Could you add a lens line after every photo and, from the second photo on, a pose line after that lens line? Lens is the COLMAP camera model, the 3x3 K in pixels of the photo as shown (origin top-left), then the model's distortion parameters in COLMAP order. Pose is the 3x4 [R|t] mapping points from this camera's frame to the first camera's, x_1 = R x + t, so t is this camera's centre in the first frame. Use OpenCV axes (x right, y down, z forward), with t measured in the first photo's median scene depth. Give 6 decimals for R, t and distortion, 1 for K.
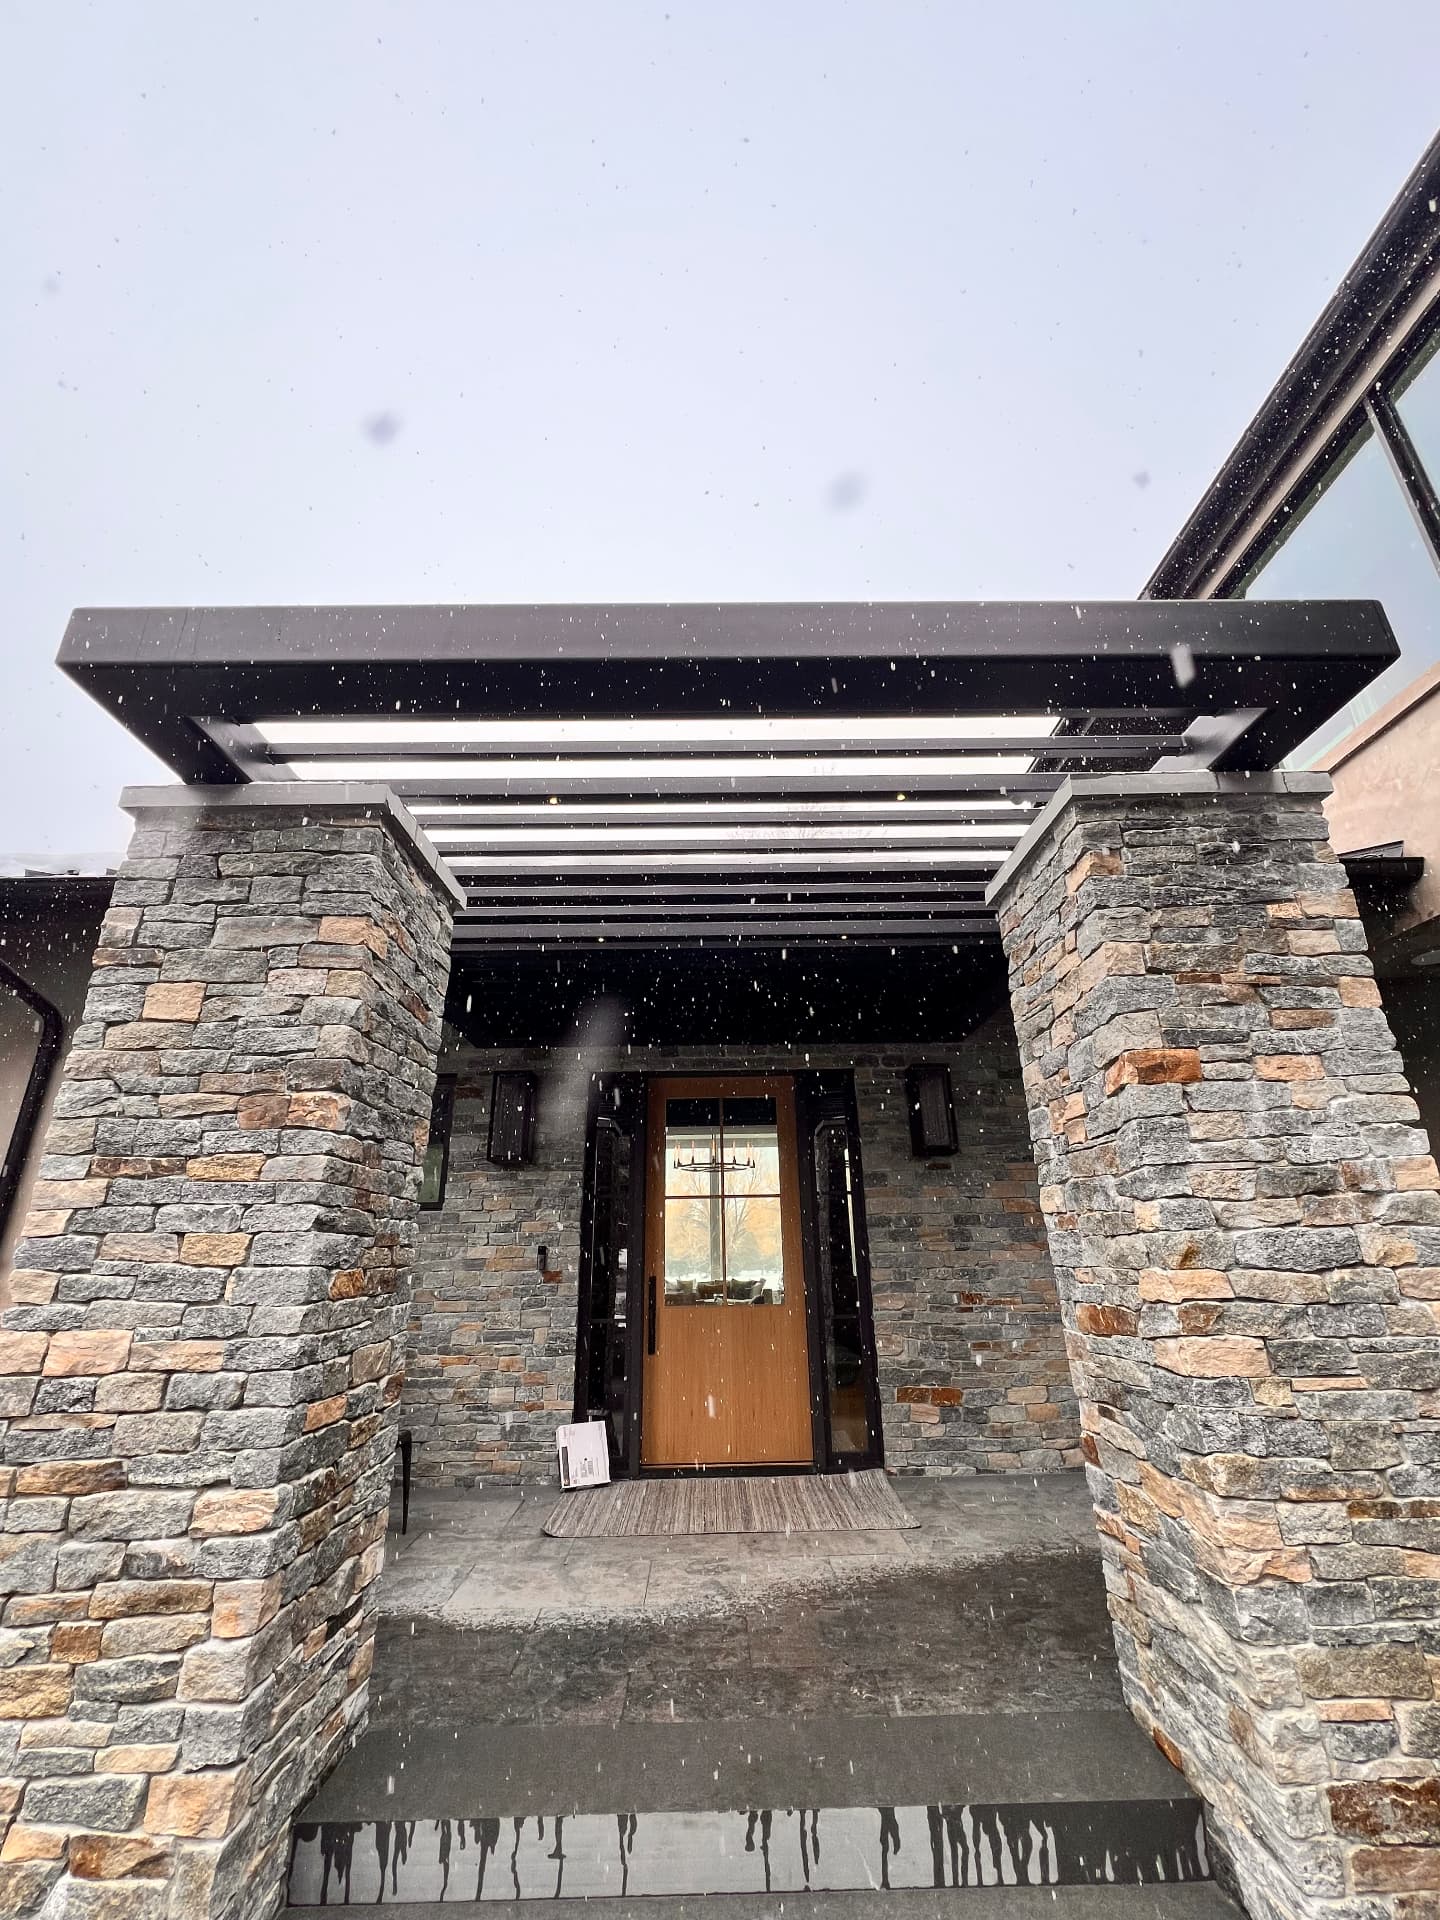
lens RADIAL K [[800.0, 0, 720.0], [0, 800.0, 960.0], [0, 0, 1]] dist [-0.000615, 0.000796]
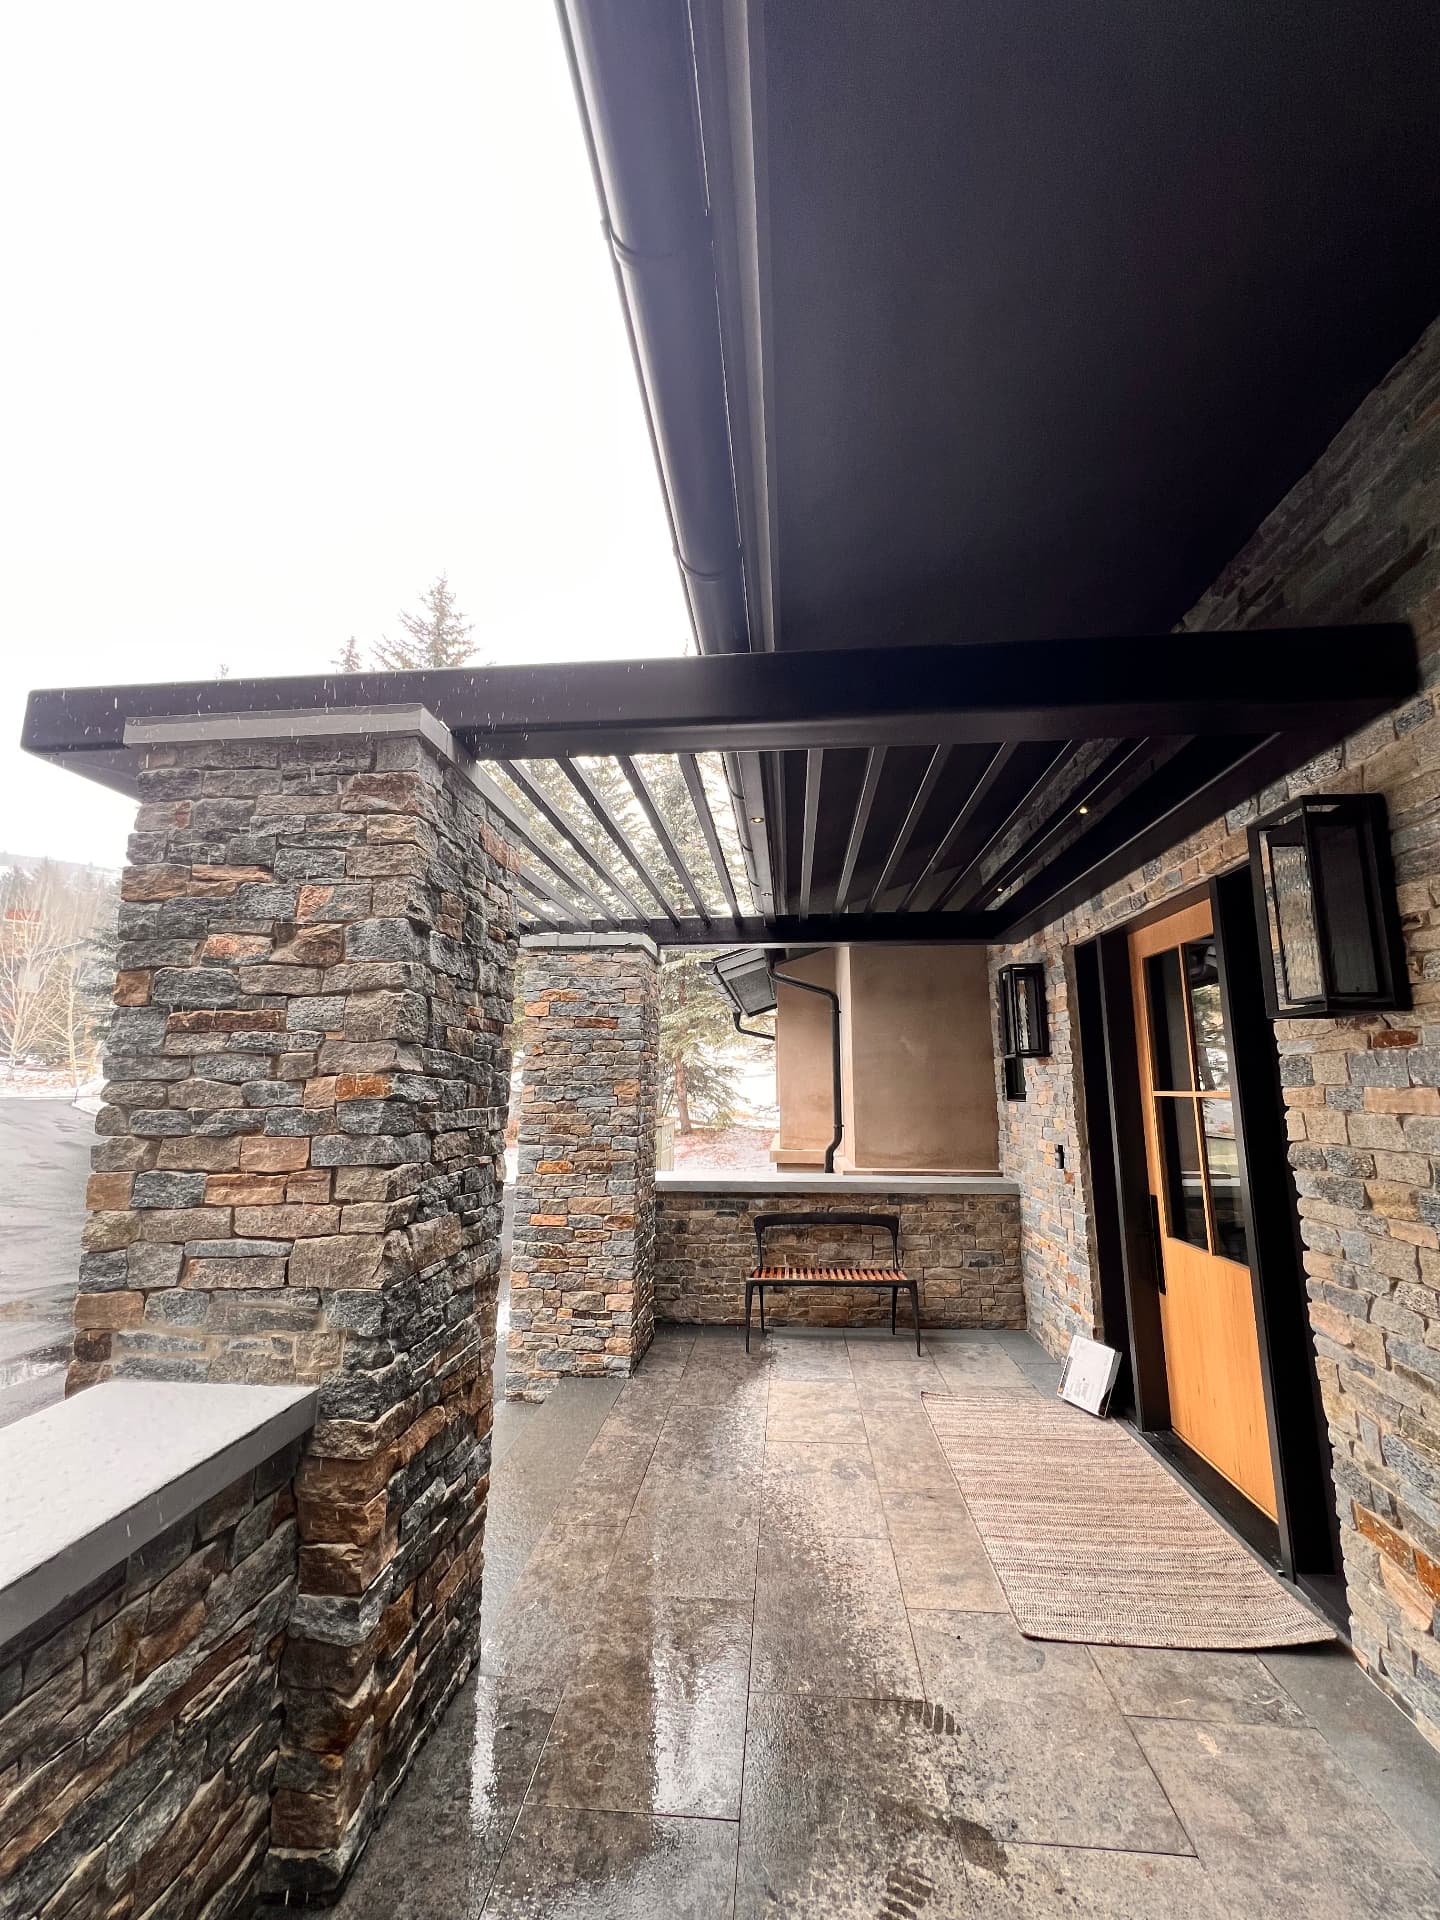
lens RADIAL K [[761.0, 0, 720.0], [0, 761.0, 960.0], [0, 0, 1]] dist [0.001114, 0.000272]
pose [[-0.097840, -0.150143, -0.983811, 1.813631], [0.350448, 0.920038, -0.175262, 0.453460], [0.931458, -0.361922, -0.037399, 1.897507]]
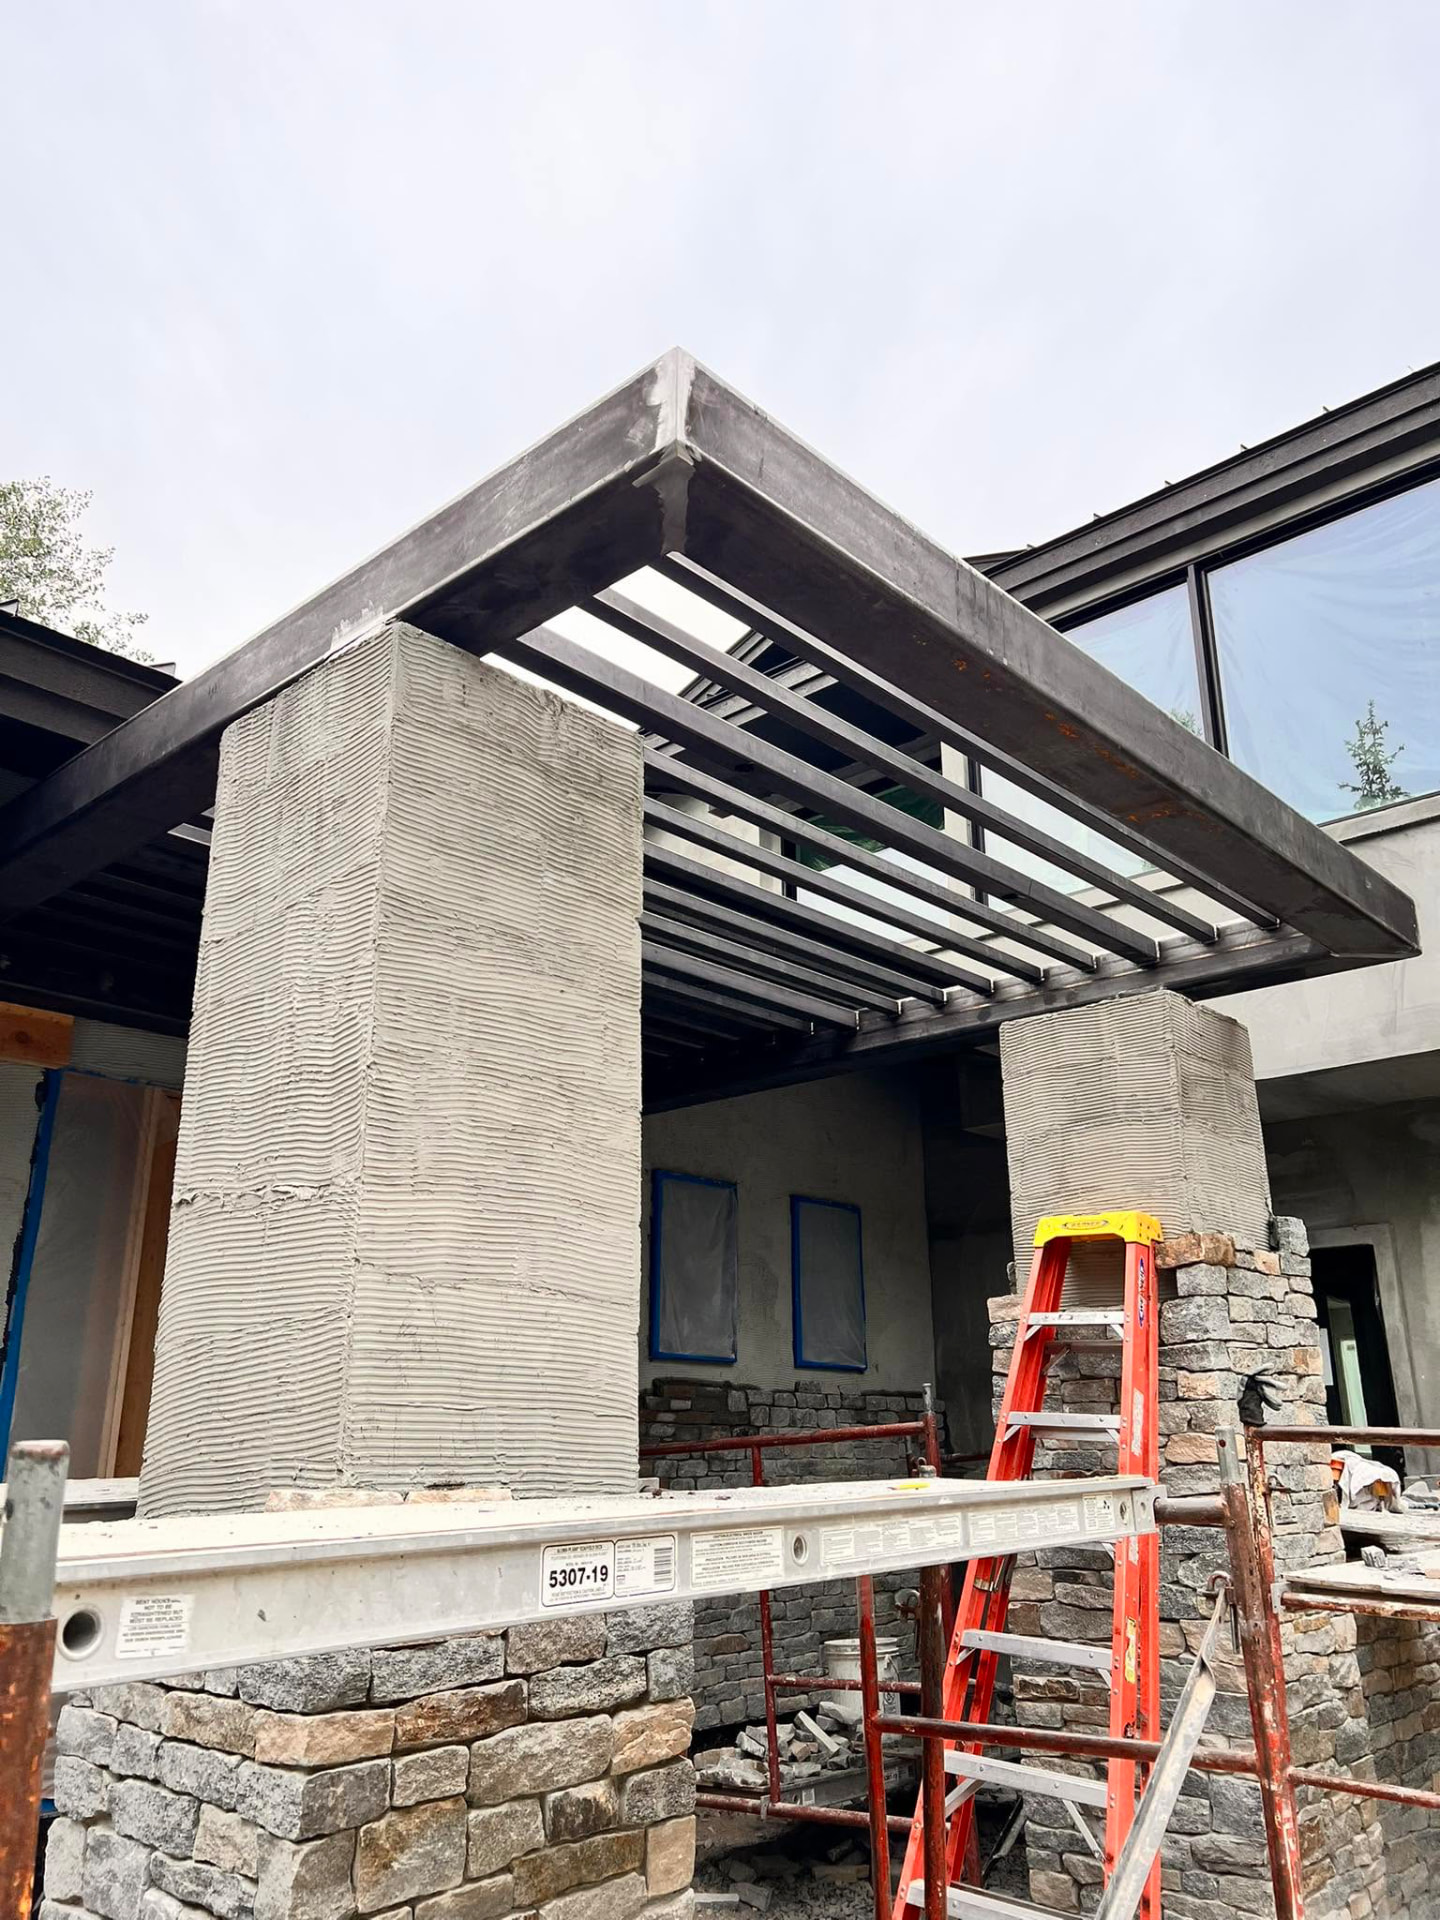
lens RADIAL K [[1432.4, 0, 688.7], [0, 1432.4, 971.3], [0, 0, 1]] dist [0.010161, -0.001754]
pose [[0.698234, 0.240997, 0.674084, -1.475430], [-0.264275, 0.961893, -0.070152, 0.105905], [-0.665303, -0.129161, 0.735316, 0.112596]]
